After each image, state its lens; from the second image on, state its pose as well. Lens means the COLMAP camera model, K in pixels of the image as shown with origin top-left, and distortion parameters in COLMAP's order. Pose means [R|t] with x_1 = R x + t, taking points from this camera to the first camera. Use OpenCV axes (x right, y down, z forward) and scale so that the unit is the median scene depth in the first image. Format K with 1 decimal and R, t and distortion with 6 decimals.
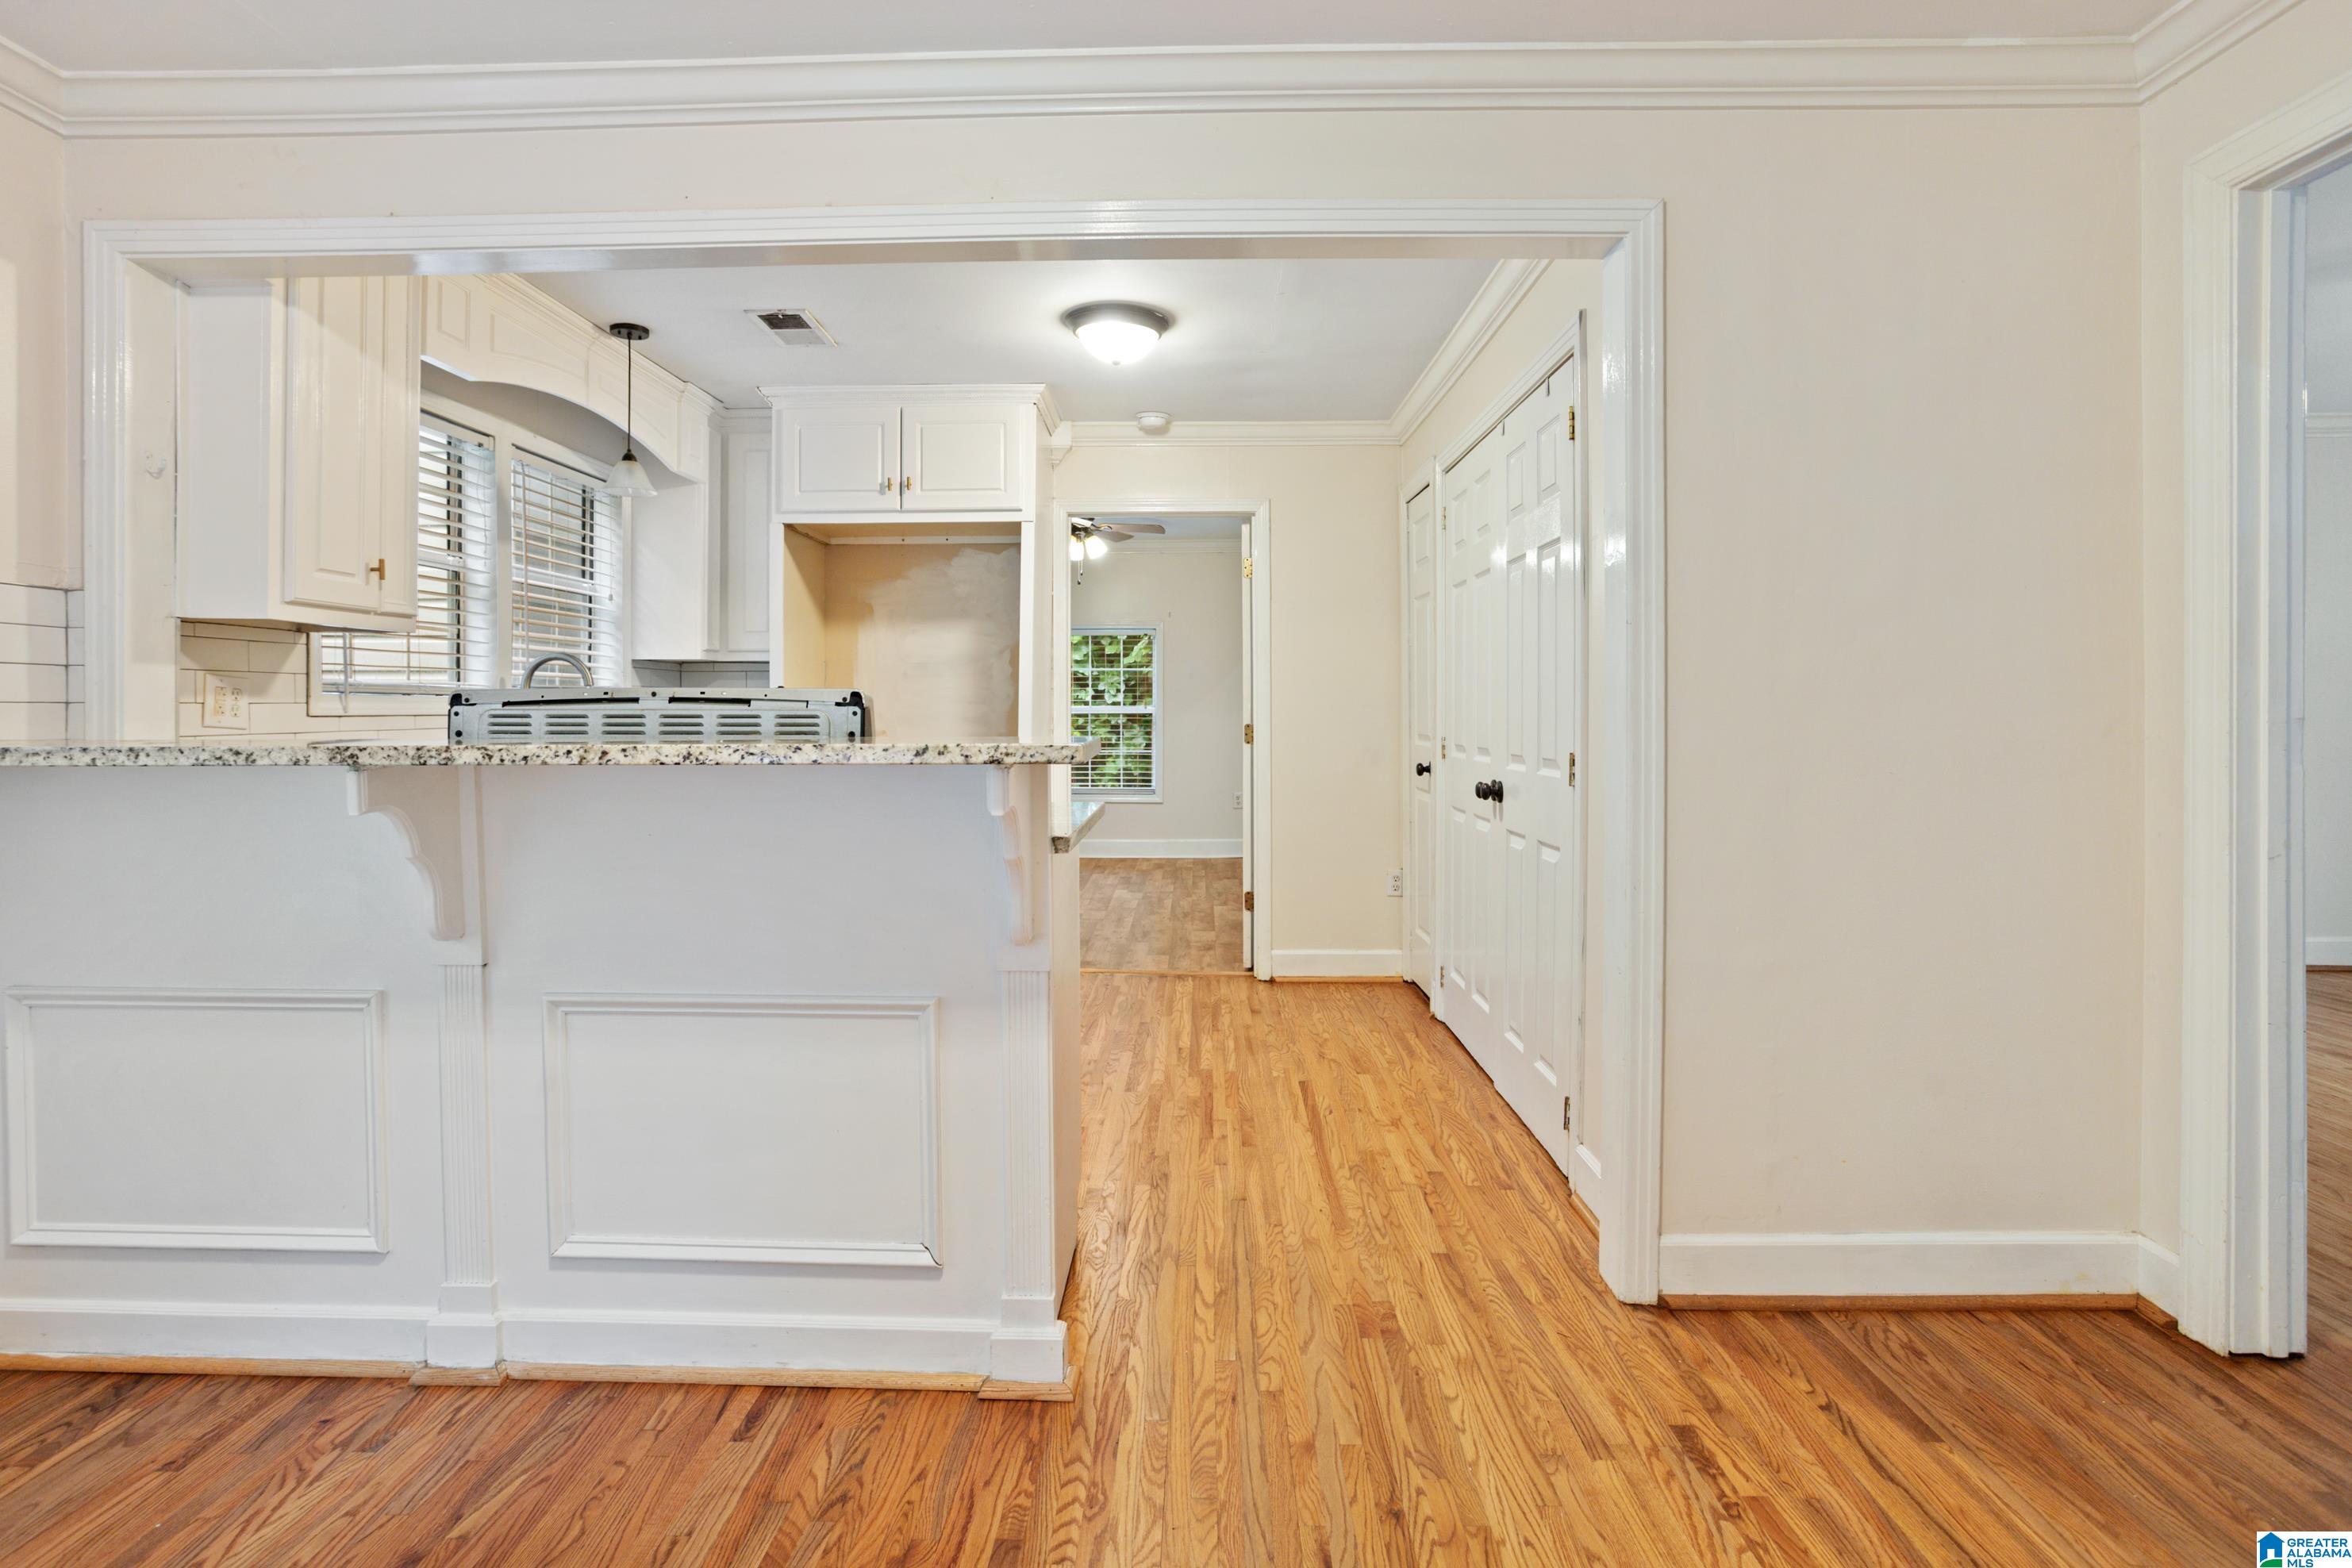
lens RADIAL K [[1173.9, 0, 1159.1], [0, 1173.9, 709.6], [0, 0, 1]] dist [-0.035269, 0.018840]
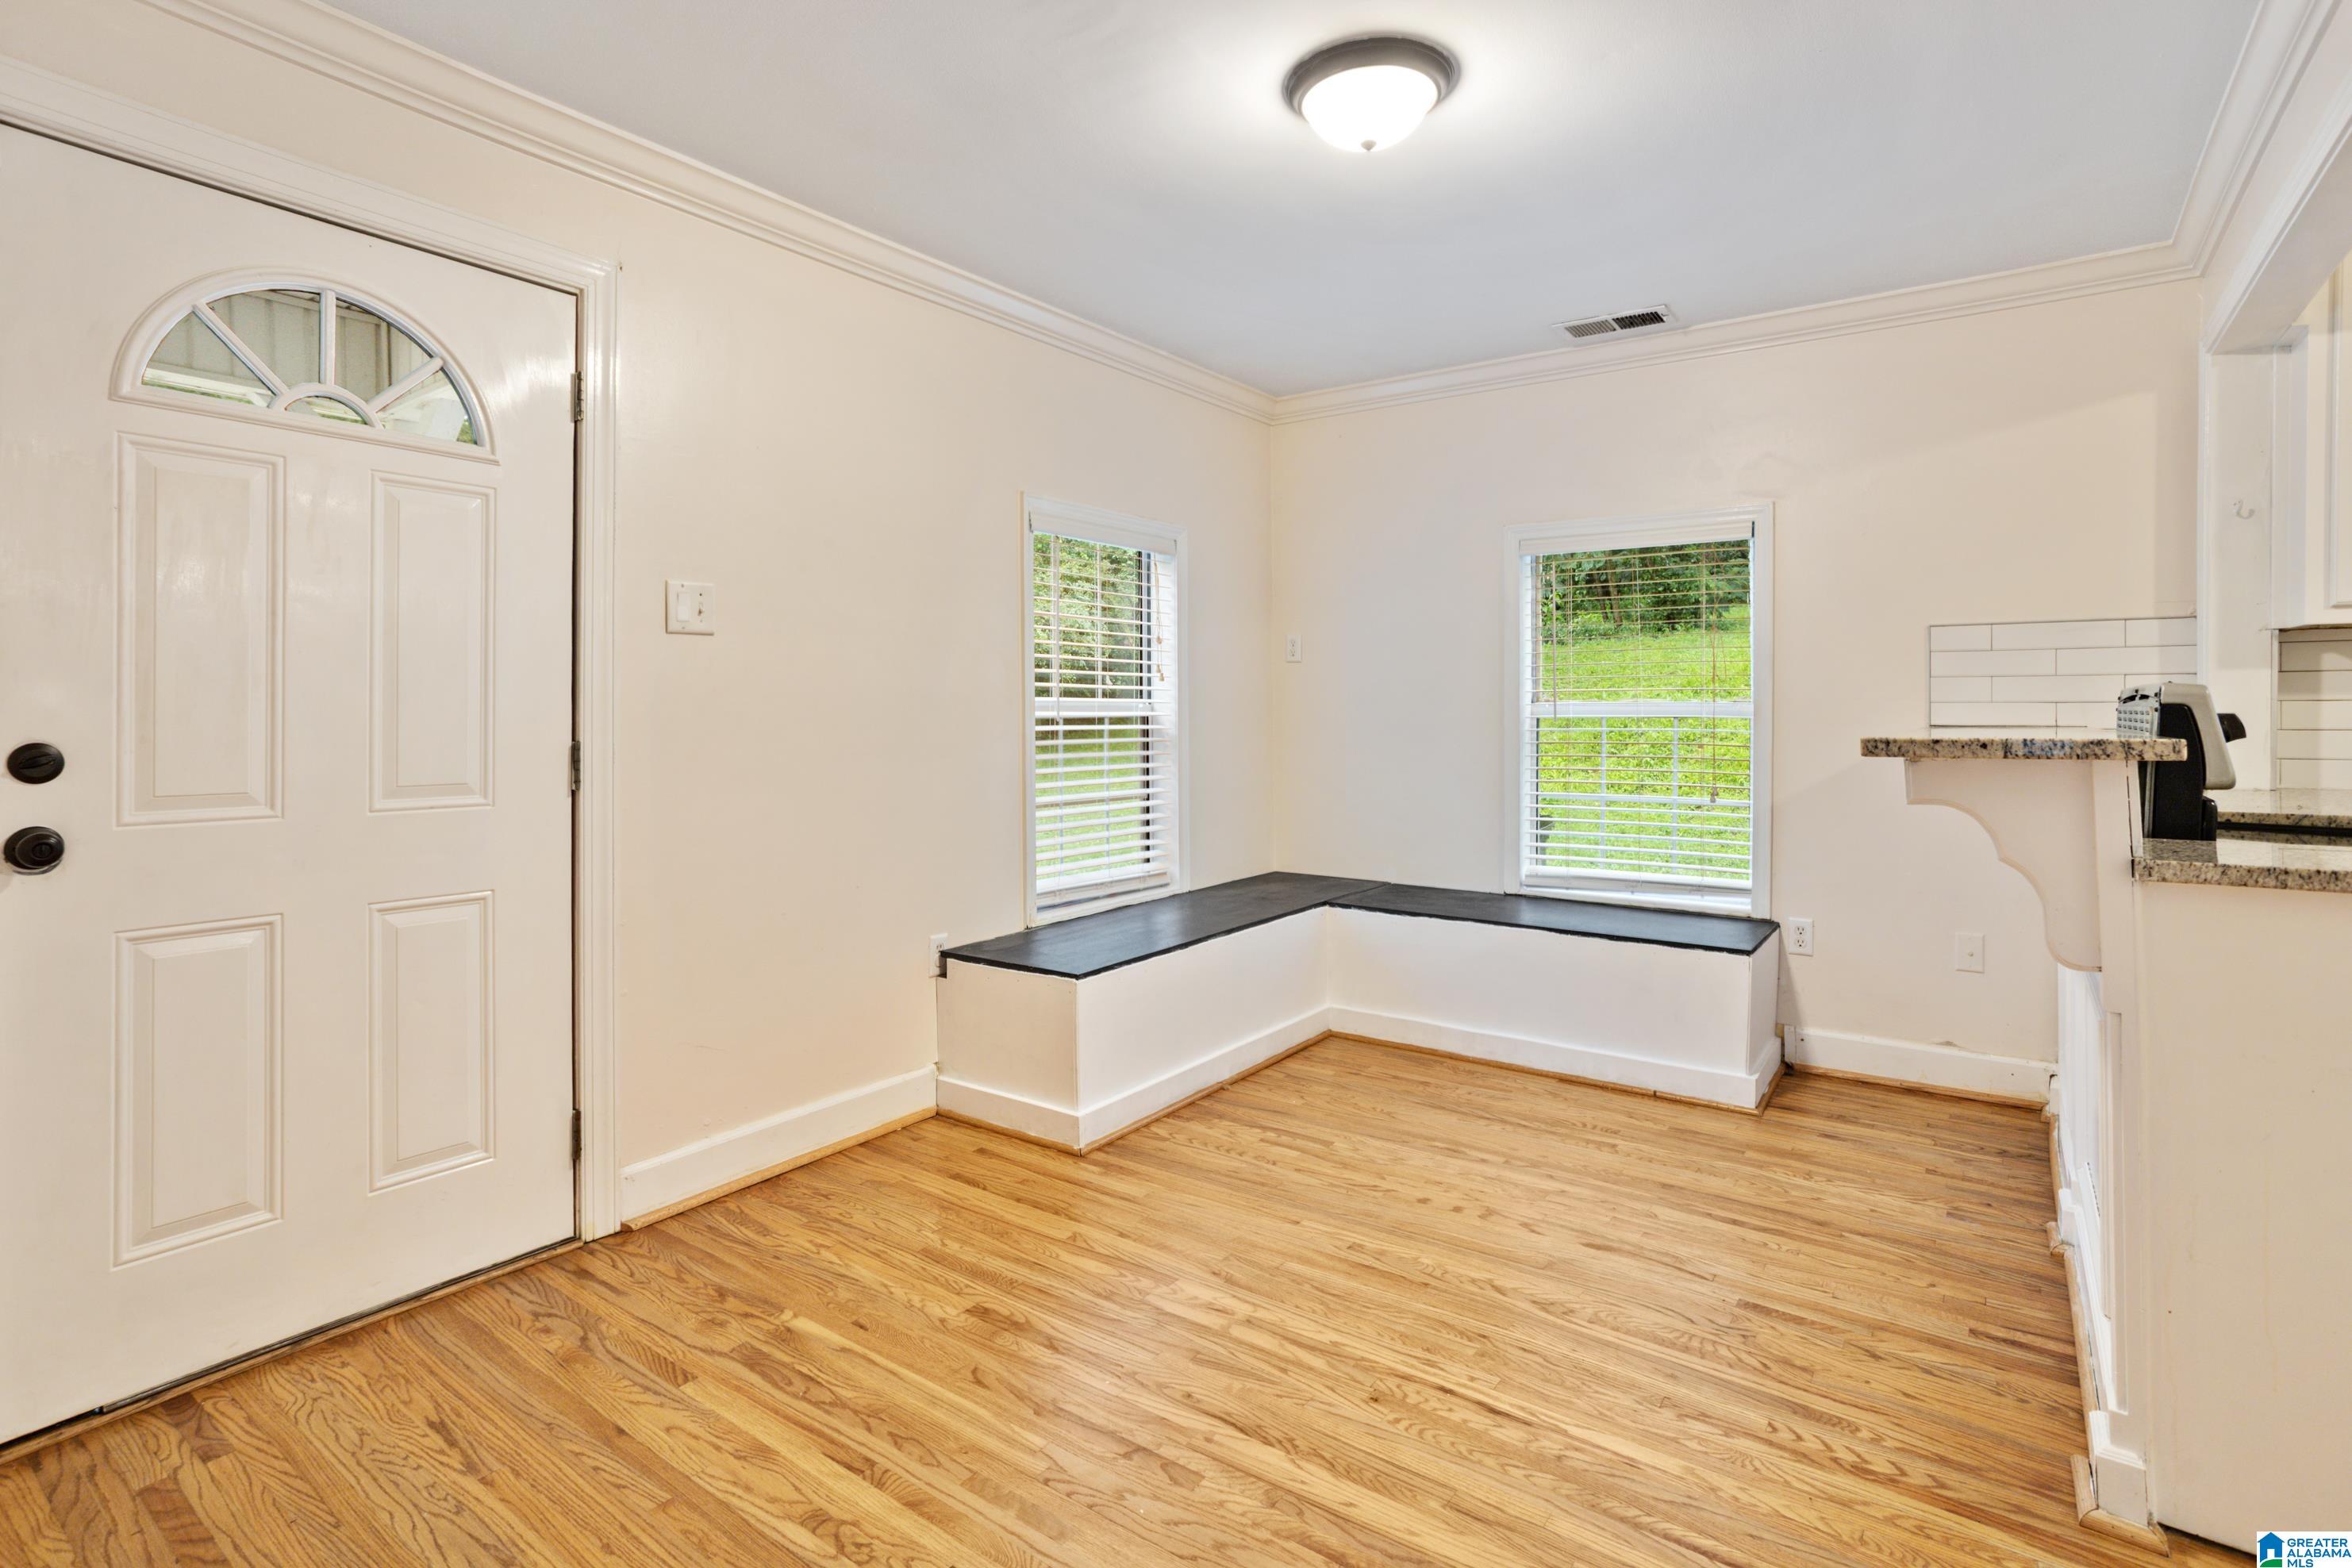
lens RADIAL K [[1173.9, 0, 1159.1], [0, 1173.9, 709.6], [0, 0, 1]] dist [-0.035269, 0.018840]
pose [[-0.567503, -0.002434, -0.823368, 1.010329], [0.000592, 0.999994, -0.003365, 0.008743], [0.823371, -0.002397, -0.567499, 0.943707]]
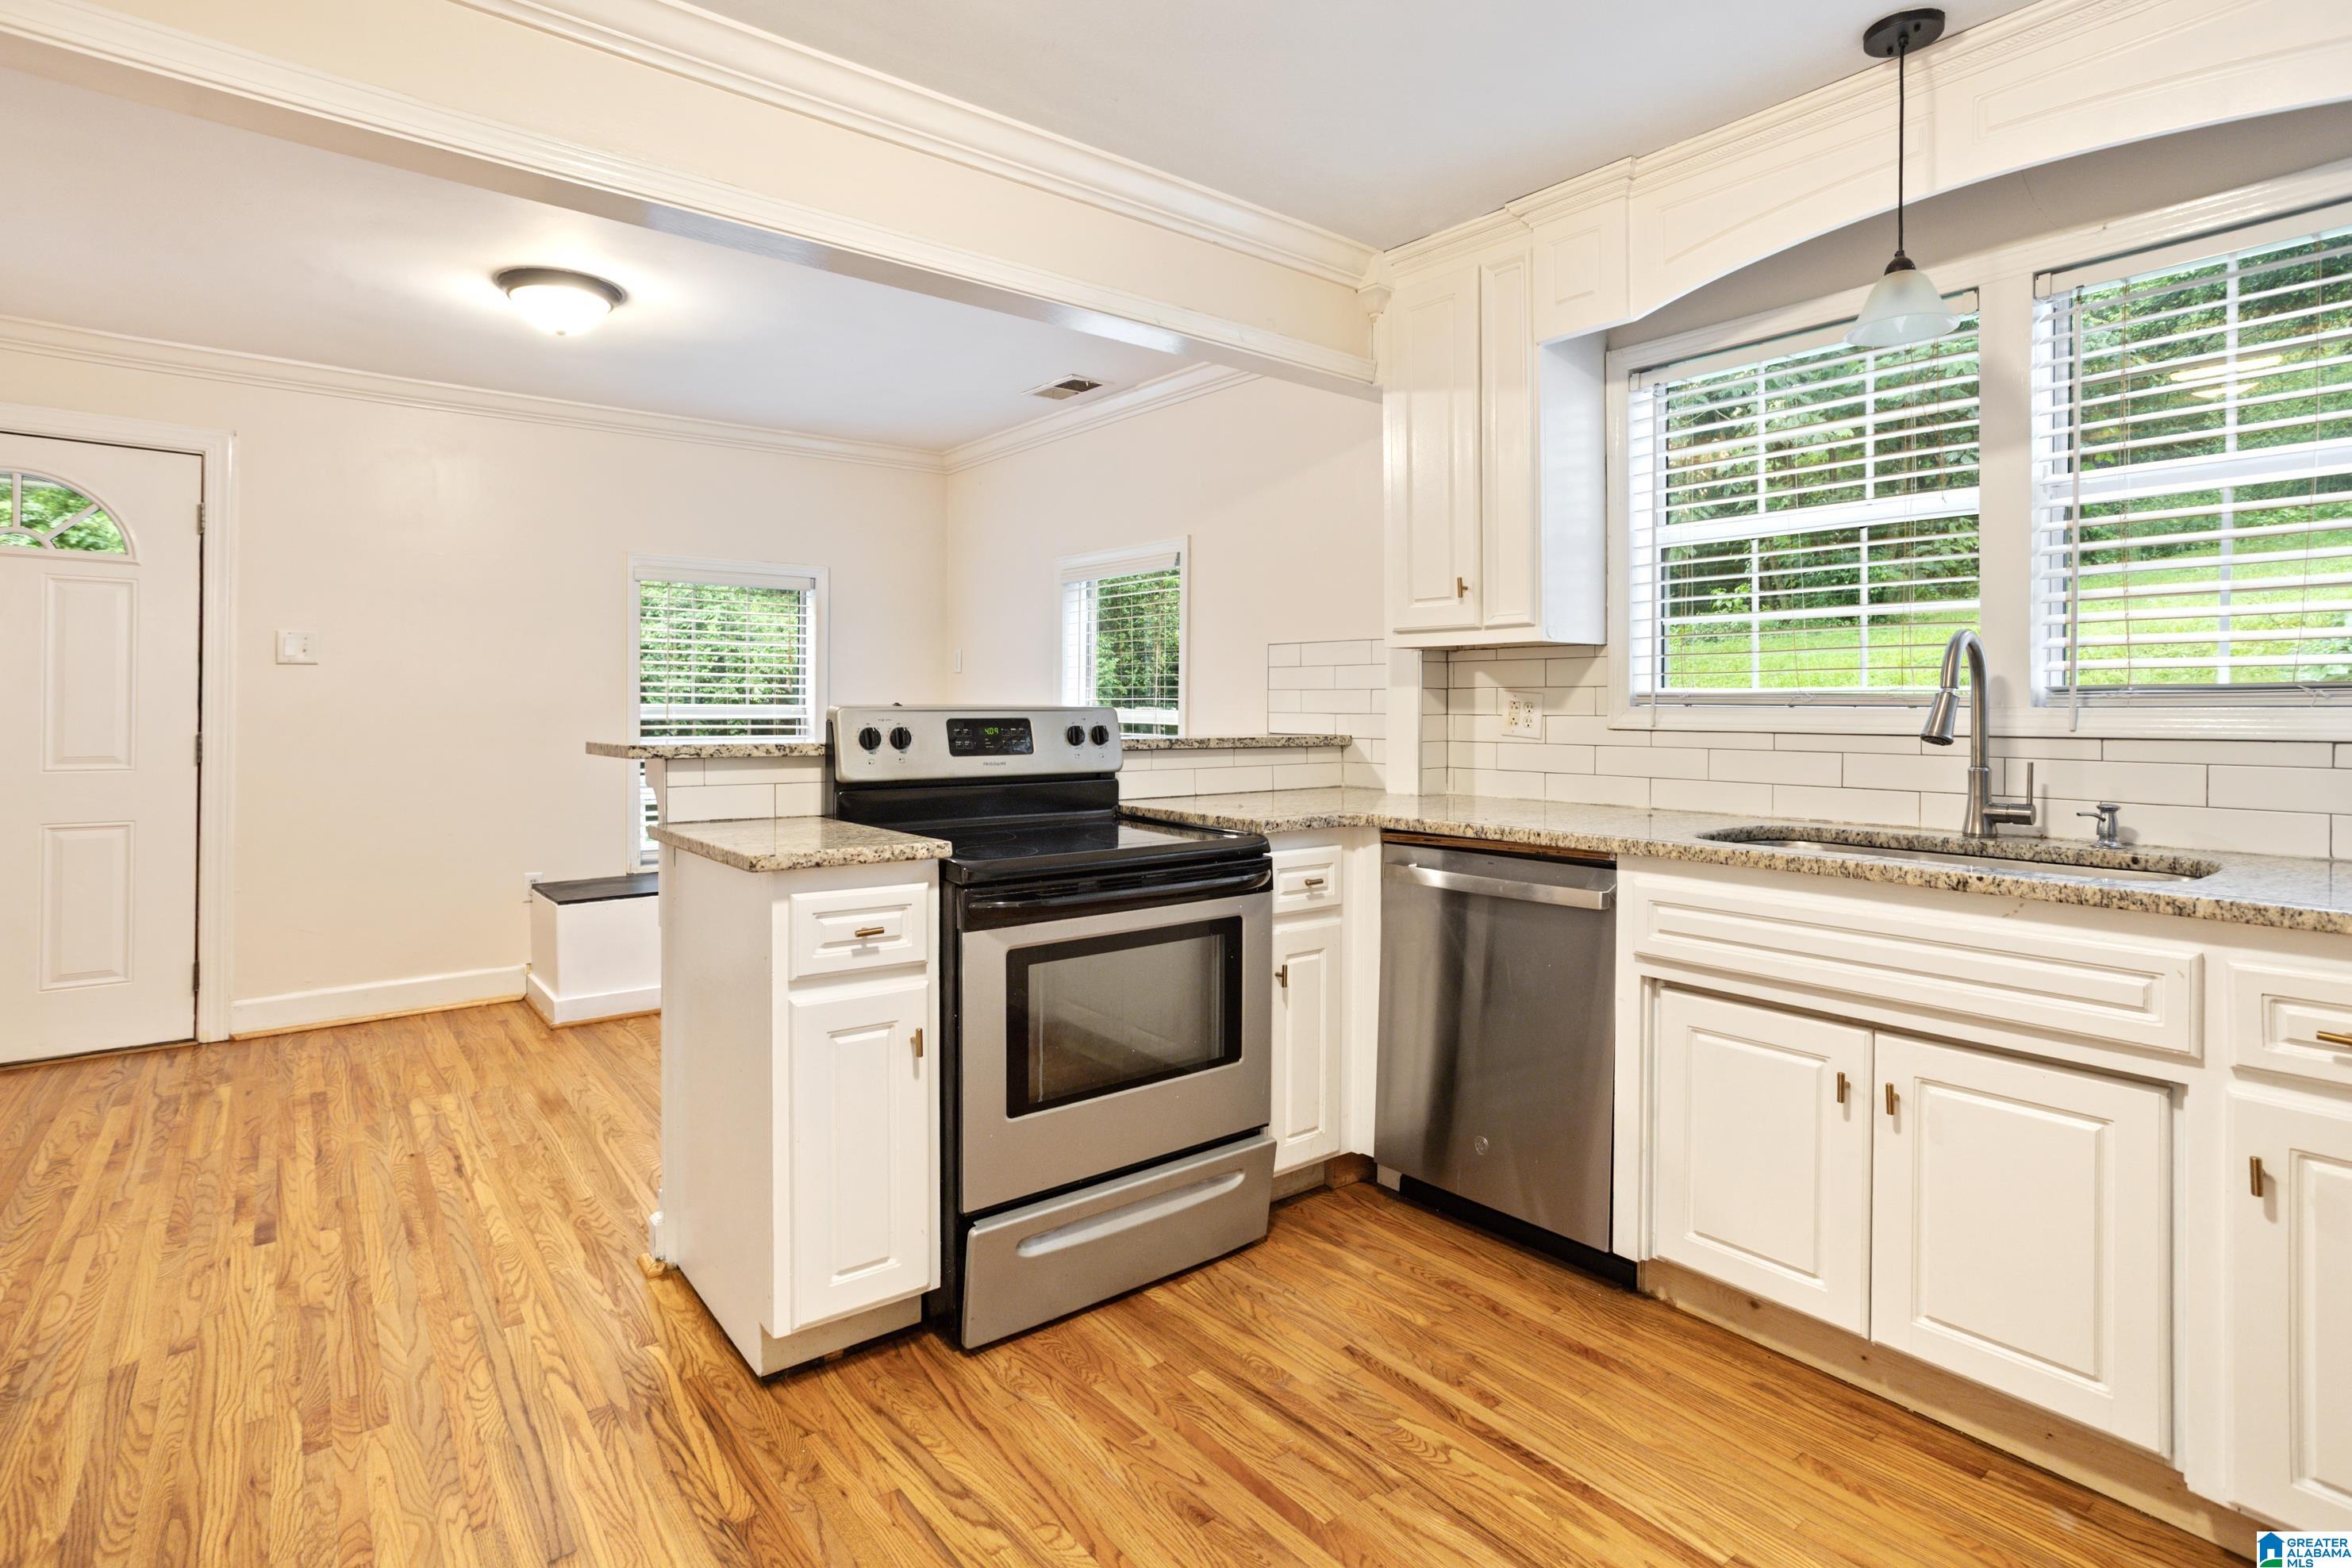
lens RADIAL K [[1173.9, 0, 1159.1], [0, 1173.9, 709.6], [0, 0, 1]] dist [-0.035269, 0.018840]
pose [[-0.770408, -0.003903, -0.637539, 0.305081], [-0.006199, 0.999980, 0.001369, -0.015430], [0.637521, 0.005007, -0.770417, 2.384330]]
